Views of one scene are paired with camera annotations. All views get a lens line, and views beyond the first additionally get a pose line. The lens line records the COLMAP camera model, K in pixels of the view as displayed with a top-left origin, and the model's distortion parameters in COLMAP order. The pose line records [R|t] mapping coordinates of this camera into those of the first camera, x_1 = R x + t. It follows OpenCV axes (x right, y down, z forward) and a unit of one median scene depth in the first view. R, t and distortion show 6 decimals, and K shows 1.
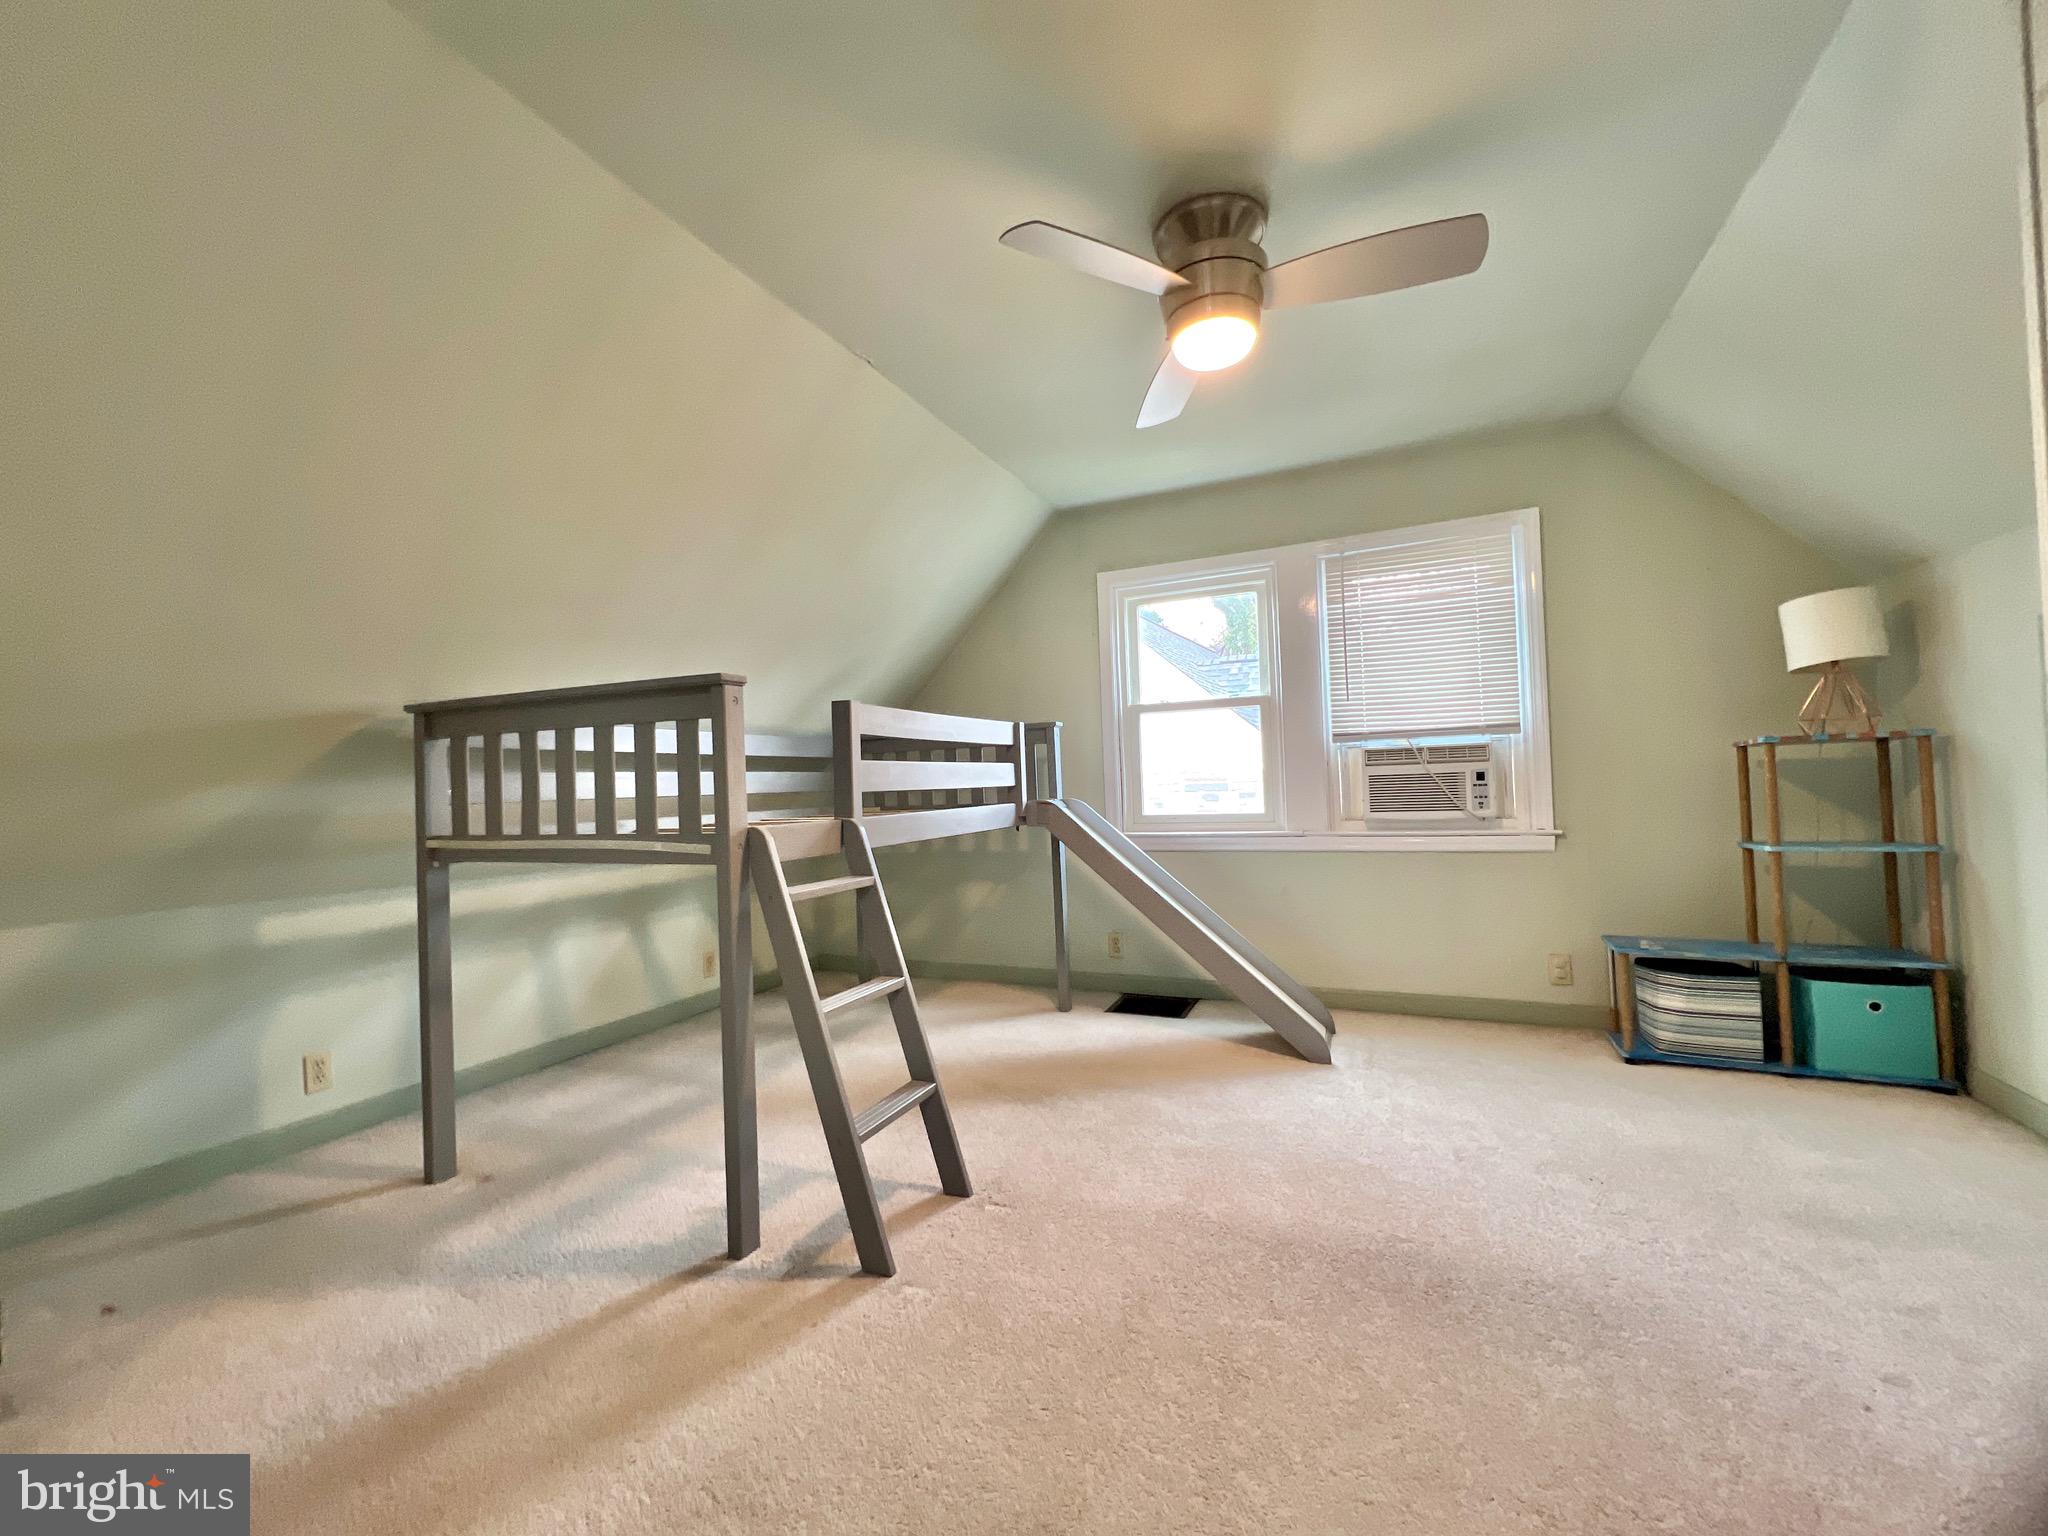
lens RADIAL K [[817.9, 0, 1029.2], [0, 817.9, 761.3], [0, 0, 1]] dist [-0.001486, 0.001470]
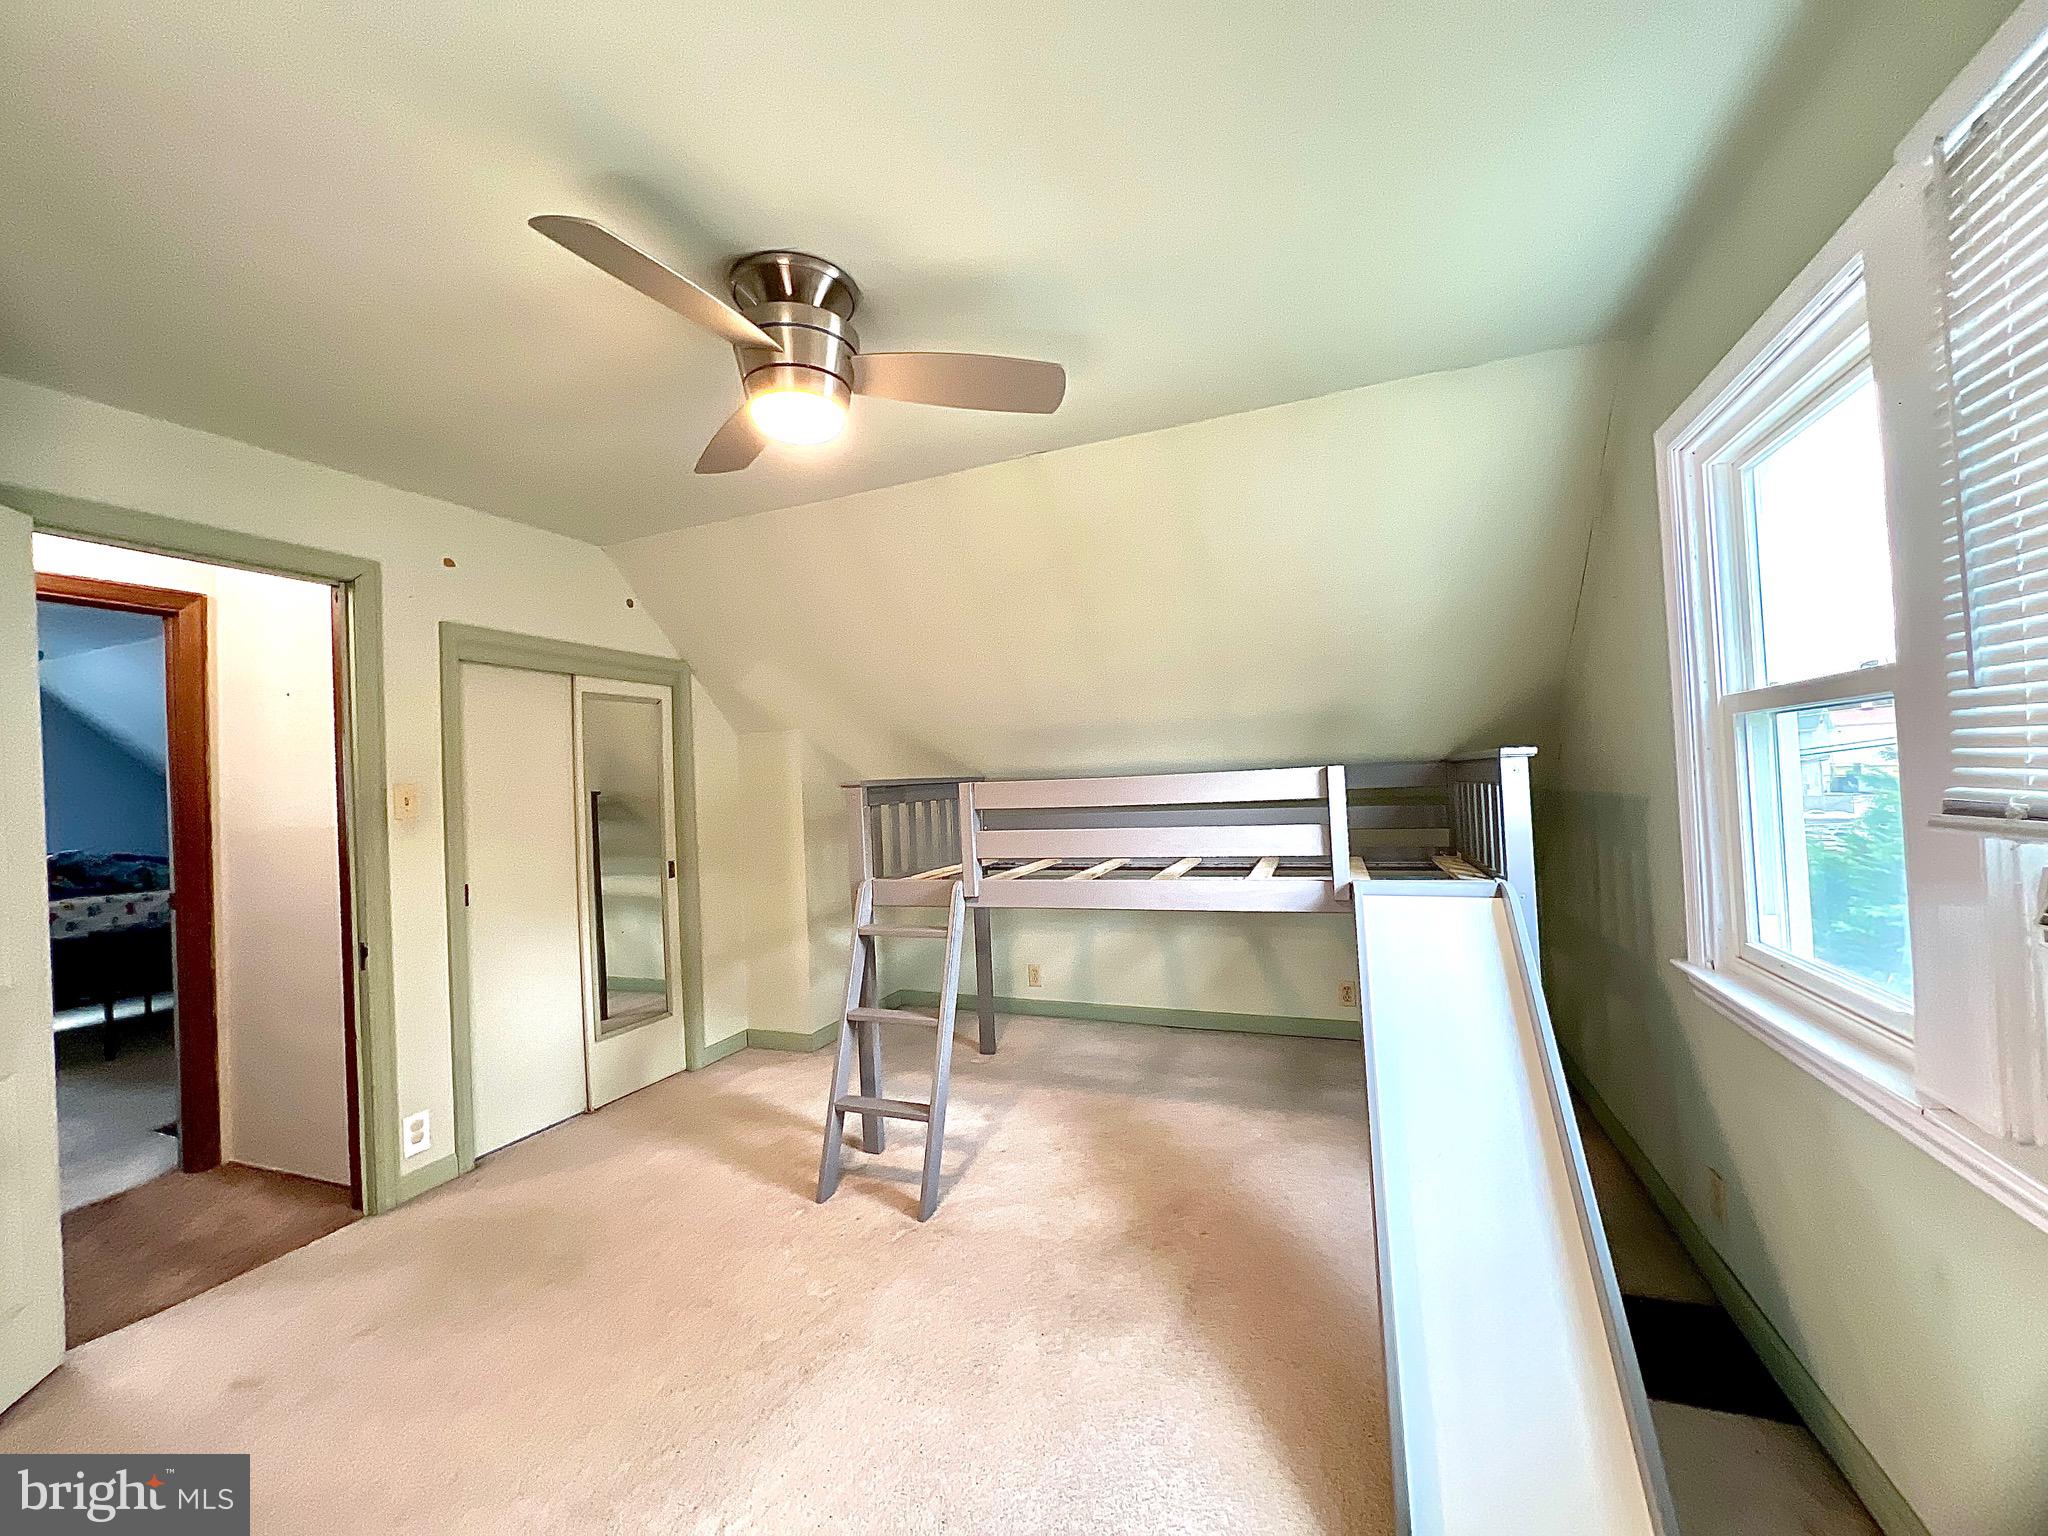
lens RADIAL K [[817.9, 0, 1028.8], [0, 817.9, 765.2], [0, 0, 1]] dist [-0.001486, 0.001470]
pose [[0.057791, 0.007779, -0.998298, 0.888283], [0.061820, 0.998023, 0.011356, -0.096052], [0.996413, -0.062371, 0.057195, 0.916100]]
